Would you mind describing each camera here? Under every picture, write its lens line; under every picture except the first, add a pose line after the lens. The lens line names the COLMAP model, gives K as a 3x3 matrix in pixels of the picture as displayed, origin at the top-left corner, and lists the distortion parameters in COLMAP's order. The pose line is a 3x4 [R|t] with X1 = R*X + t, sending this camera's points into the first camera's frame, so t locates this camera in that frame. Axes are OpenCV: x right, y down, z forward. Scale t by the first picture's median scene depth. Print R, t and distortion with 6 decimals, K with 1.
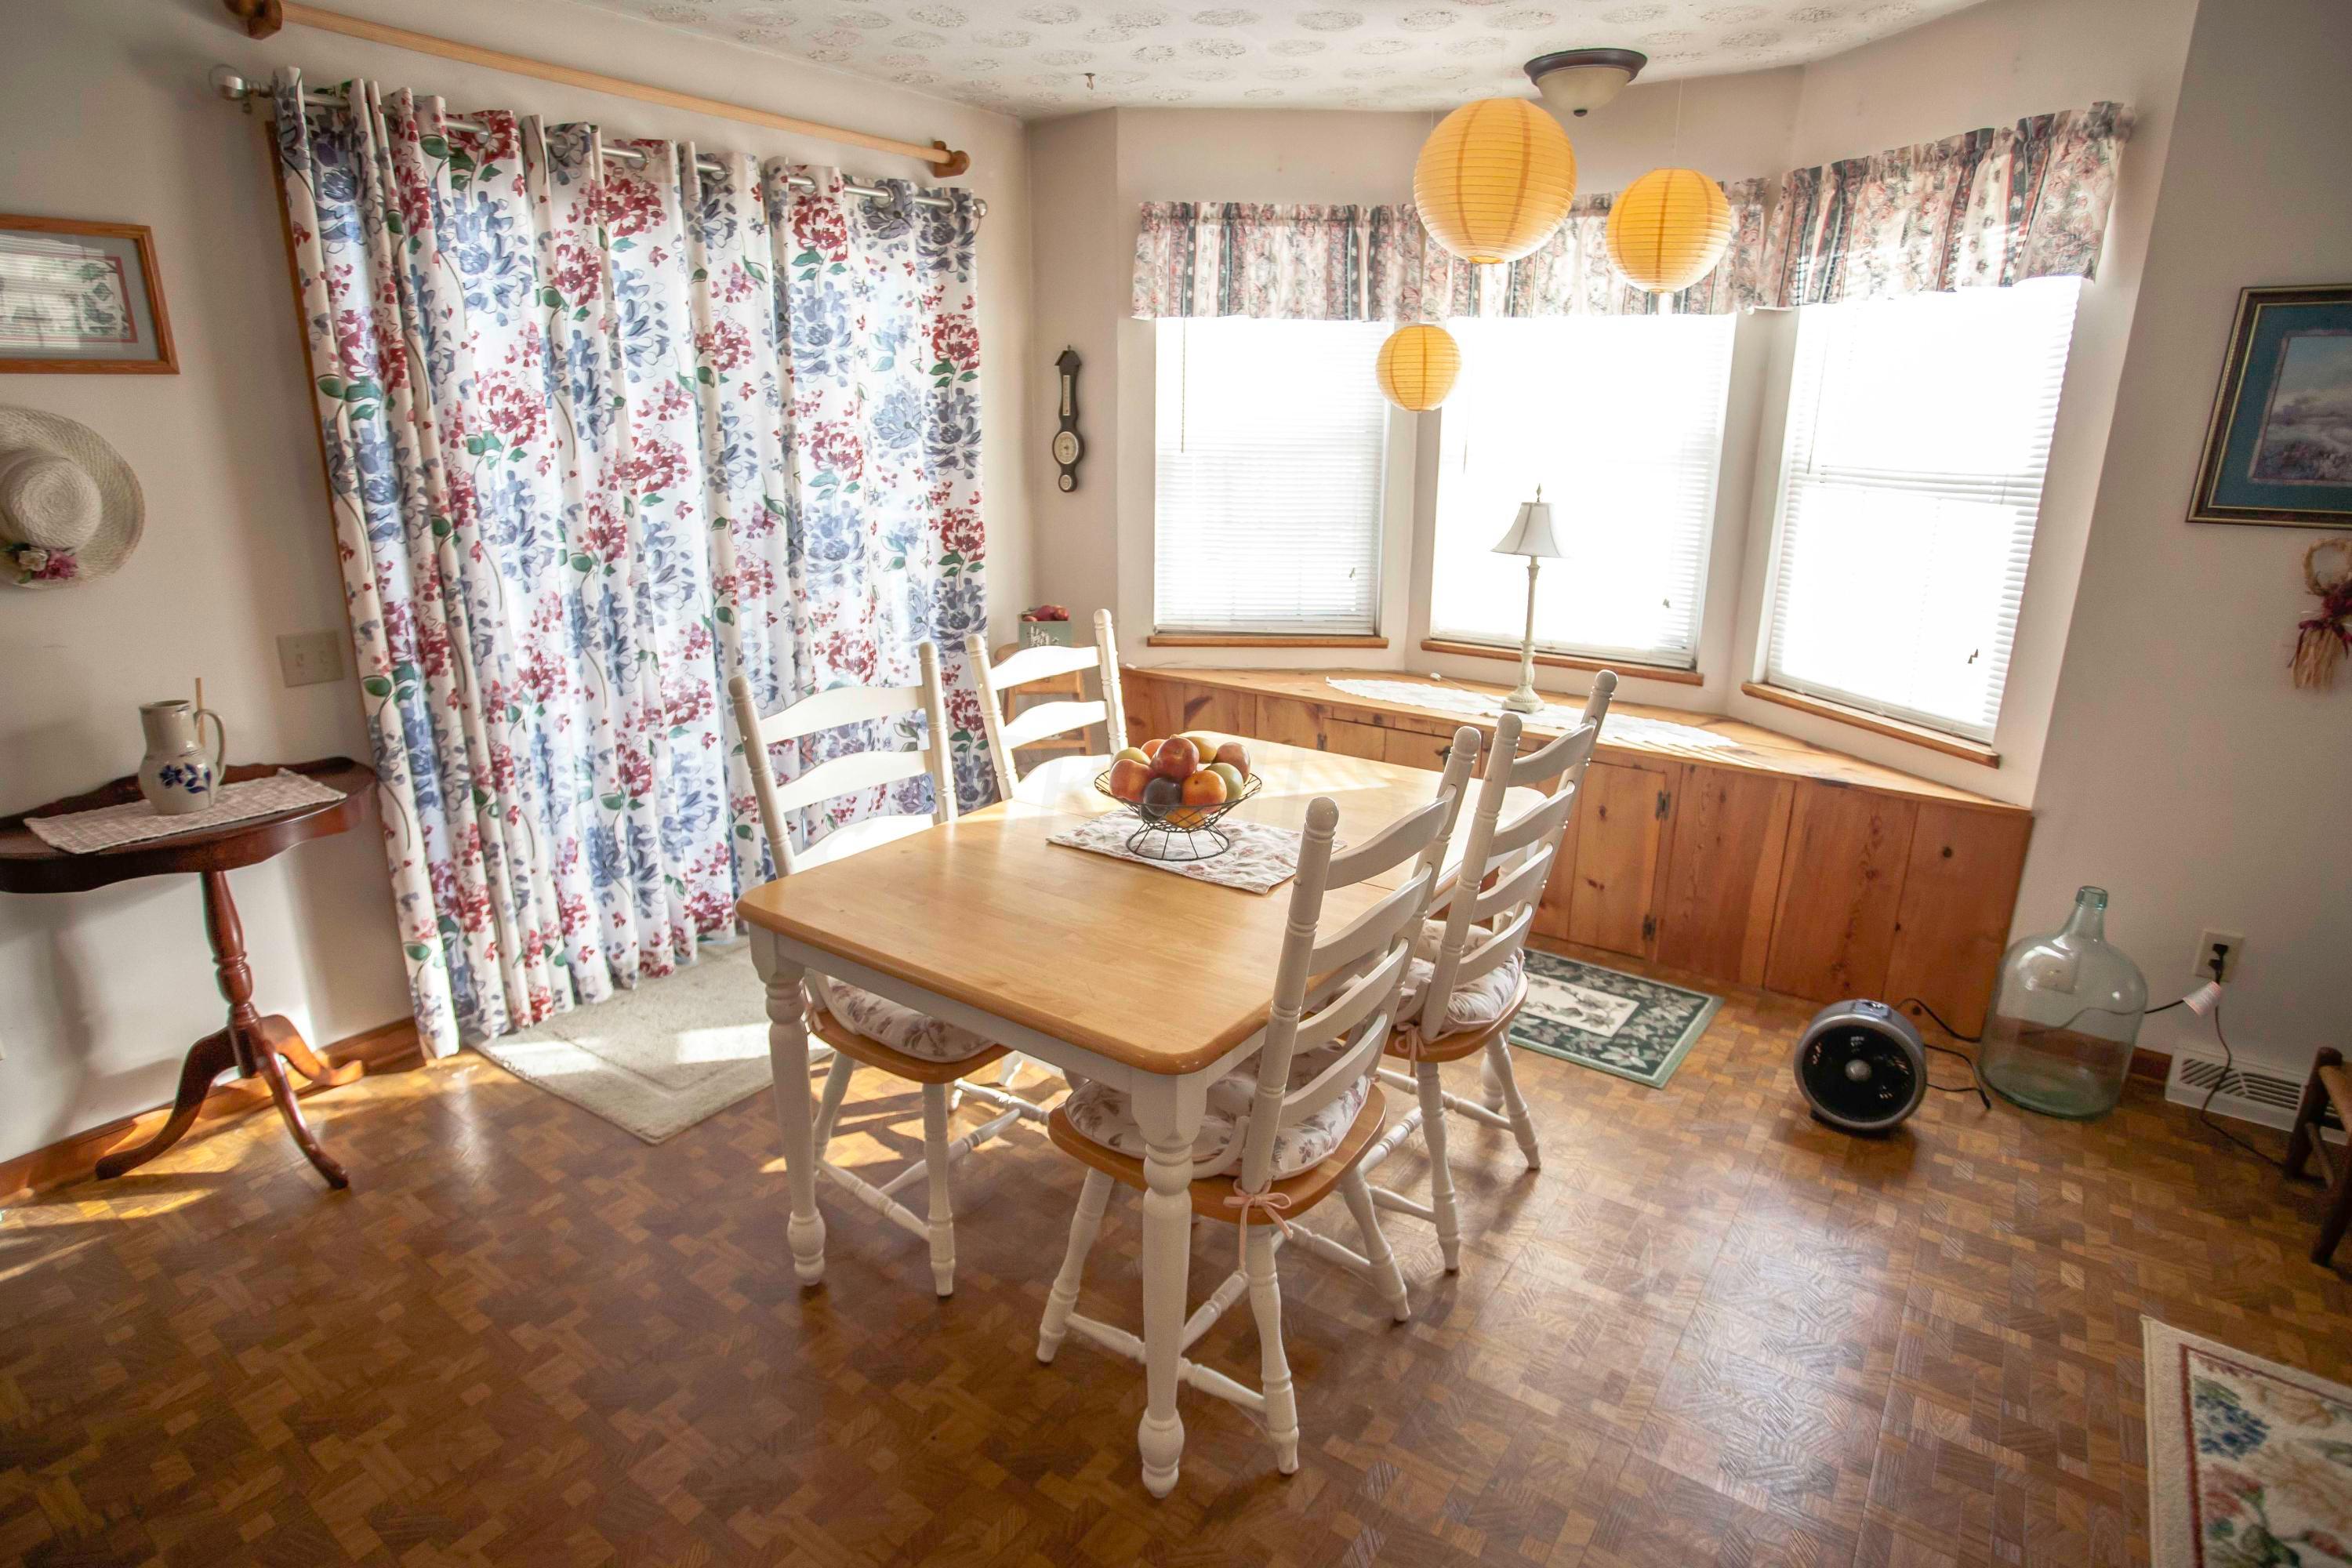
lens RADIAL K [[1239.9, 0, 1161.8], [0, 1239.9, 770.0], [0, 0, 1]] dist [-0.072054, 0.037782]
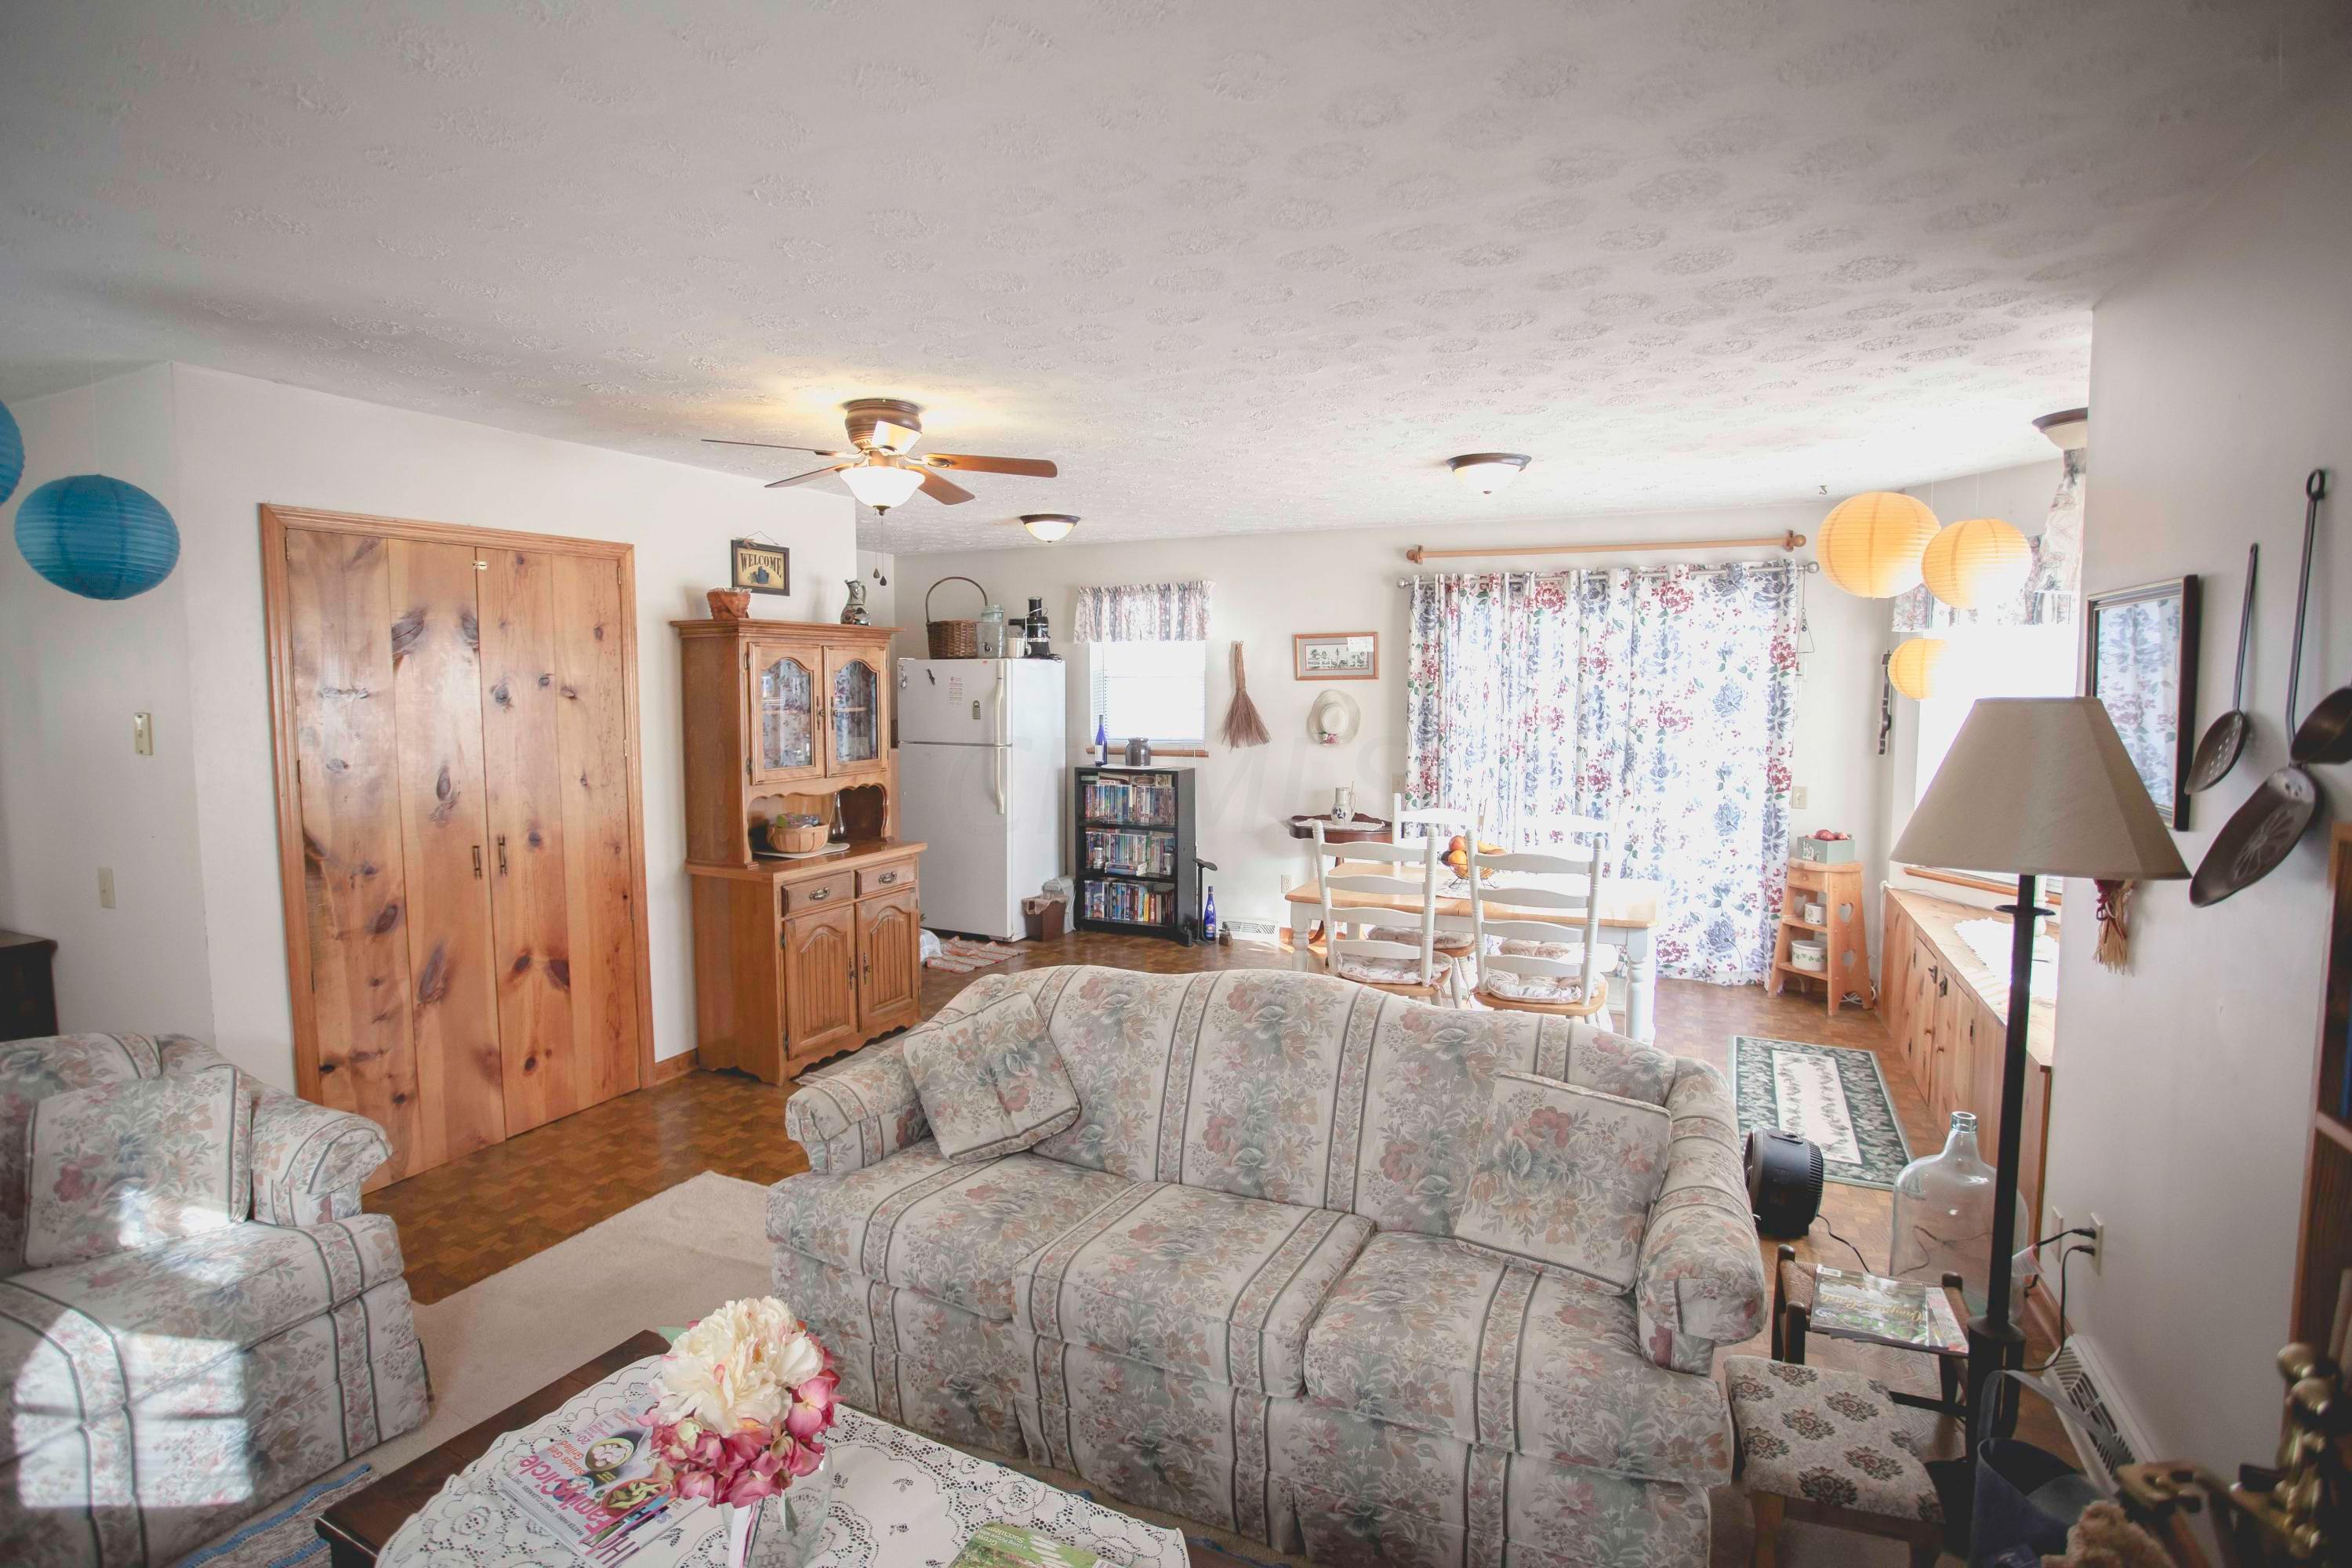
lens RADIAL K [[1163.8, 0, 1156.4], [0, 1163.8, 772.2], [0, 0, 1]] dist [-0.076009, 0.040062]
pose [[0.180295, 0.072377, -0.980946, 1.411209], [-0.269632, 0.962724, 0.021475, -0.023169], [0.945935, 0.260622, 0.193089, 0.008179]]
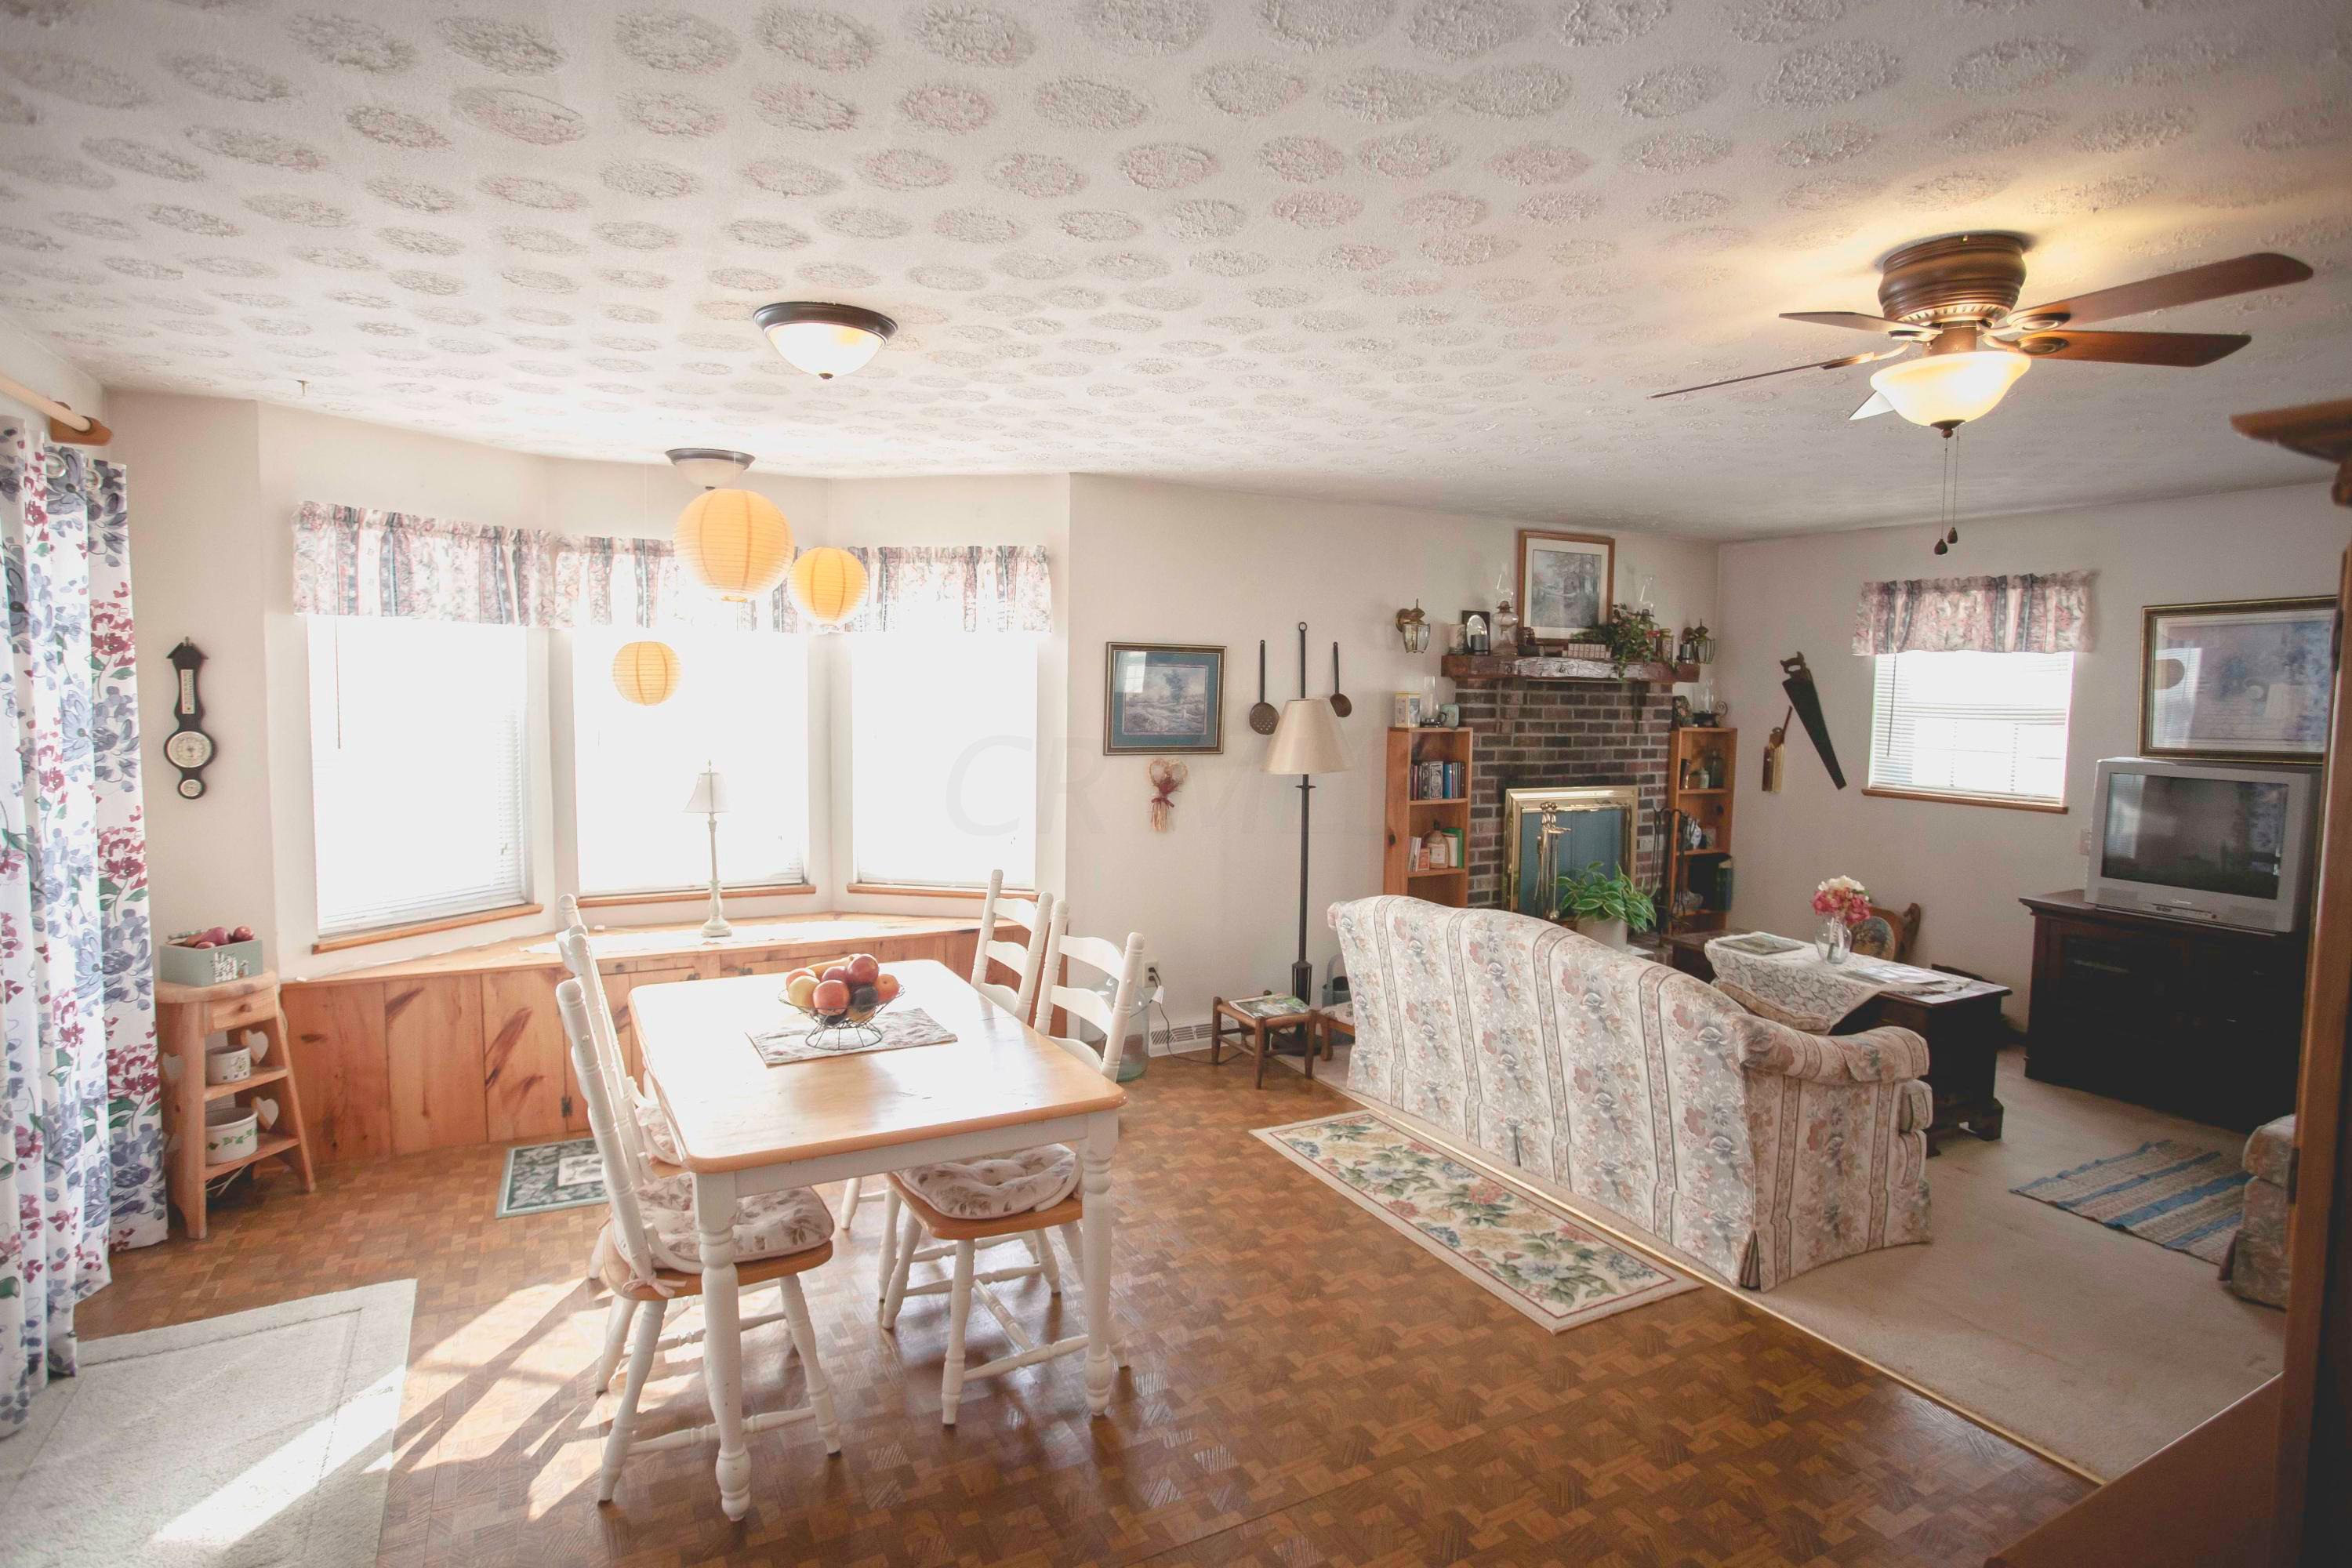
lens RADIAL K [[1208.1, 0, 1158.8], [0, 1208.1, 767.9], [0, 0, 1]] dist [-0.078610, 0.039382]
pose [[0.443030, -0.064538, 0.894181, -0.711991], [0.238093, 0.970058, -0.047951, -0.060106], [-0.864312, 0.234142, 0.445131, 0.048034]]
